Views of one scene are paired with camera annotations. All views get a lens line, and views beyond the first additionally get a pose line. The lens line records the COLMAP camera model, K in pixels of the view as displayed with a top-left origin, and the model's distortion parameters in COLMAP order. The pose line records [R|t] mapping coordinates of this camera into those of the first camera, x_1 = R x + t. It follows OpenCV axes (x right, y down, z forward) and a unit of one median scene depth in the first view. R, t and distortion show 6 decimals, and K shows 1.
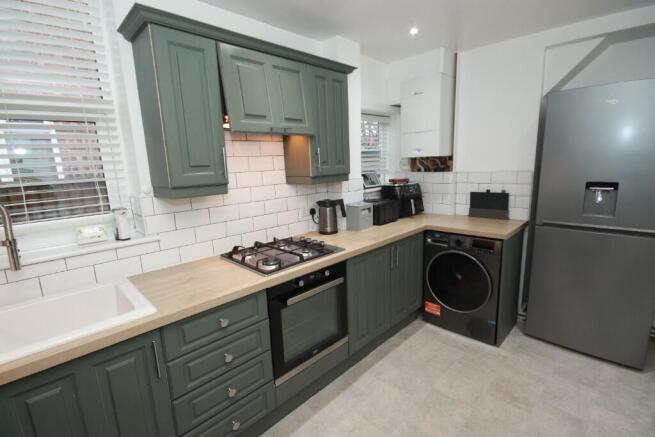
lens RADIAL K [[302.8, 0, 329.6], [0, 302.8, 219.7], [0, 0, 1]] dist [-0.000450, -0.009344]
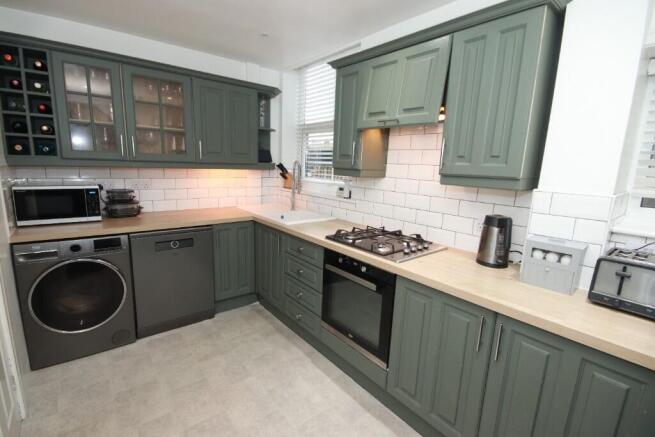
lens RADIAL K [[303.4, 0, 313.2], [0, 303.4, 207.2], [0, 0, 1]] dist [-0.000657, -0.000167]
pose [[-0.115958, 0.209060, -0.971003, 0.882881], [-0.208877, 0.950604, 0.229612, -0.194866], [0.971043, 0.229446, -0.066562, 0.837163]]
